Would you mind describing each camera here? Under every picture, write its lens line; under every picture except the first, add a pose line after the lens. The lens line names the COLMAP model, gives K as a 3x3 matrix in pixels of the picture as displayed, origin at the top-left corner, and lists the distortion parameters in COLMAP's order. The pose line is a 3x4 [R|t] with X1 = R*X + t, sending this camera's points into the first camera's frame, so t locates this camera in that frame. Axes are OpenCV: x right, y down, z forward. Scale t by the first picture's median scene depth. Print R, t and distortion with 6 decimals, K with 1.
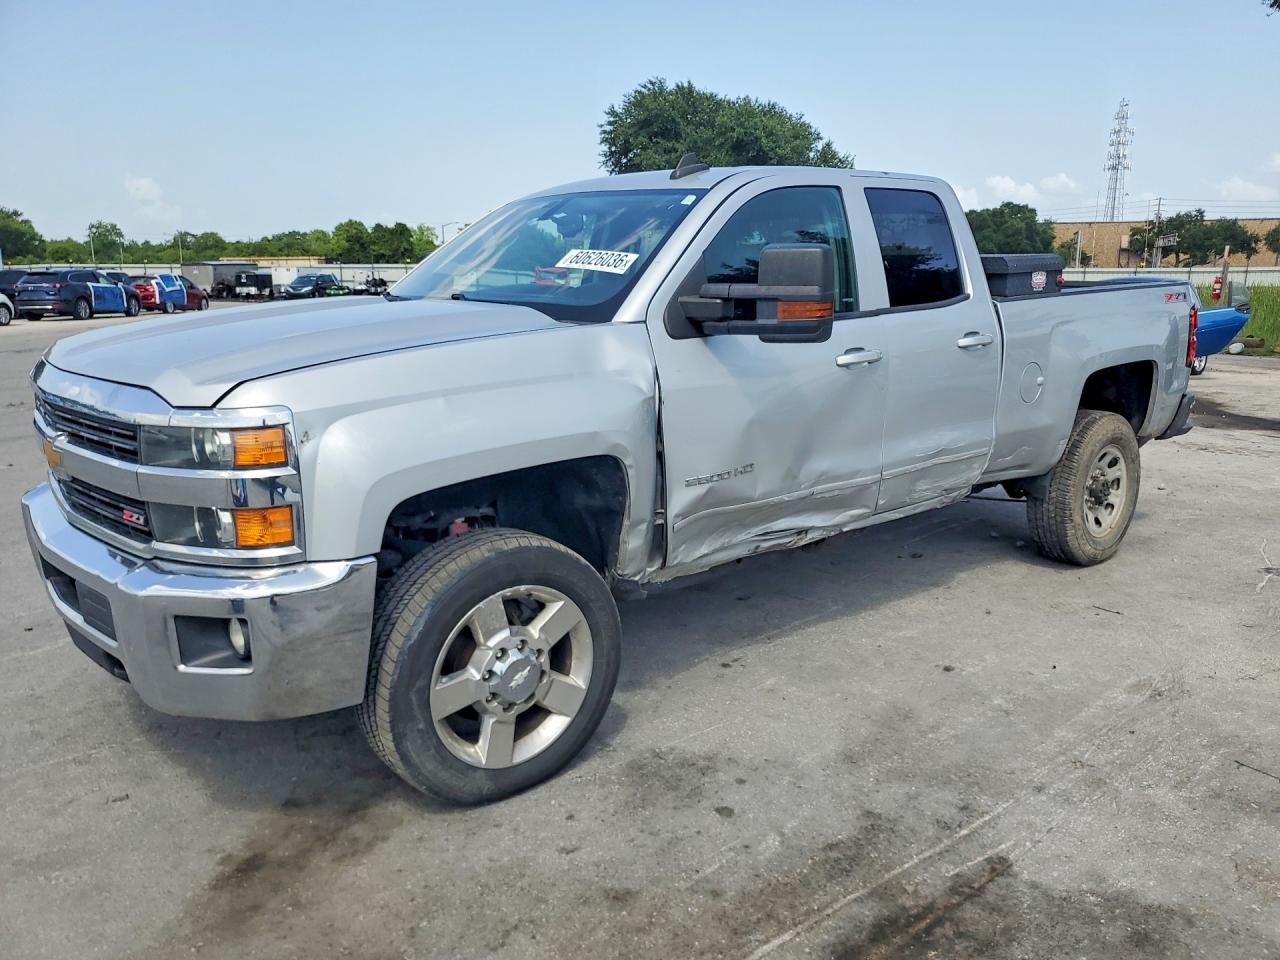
lens RADIAL K [[1000.9, 0, 656.7], [0, 1000.9, 477.0], [0, 0, 1]] dist [0.026323, -0.003884]
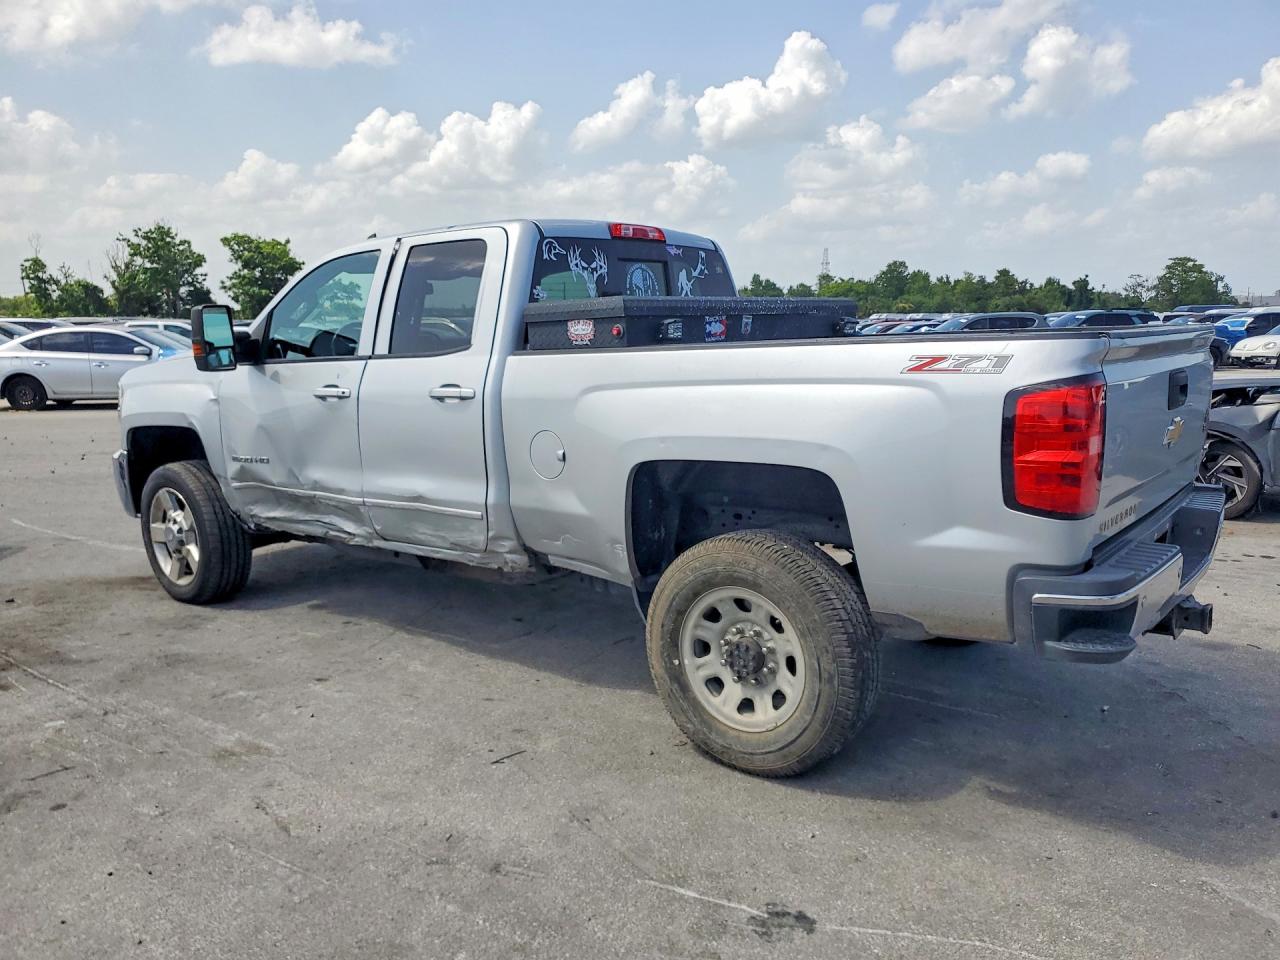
lens RADIAL K [[975.3, 0, 640.0], [0, 975.3, 480.0], [0, 0, 1]] dist [0.009095, 0.002569]
pose [[0.206820, 0.148199, -0.967090, 1.373809], [-0.185765, 0.976429, 0.109902, -0.206688], [0.960581, 0.156921, 0.229475, 1.061748]]
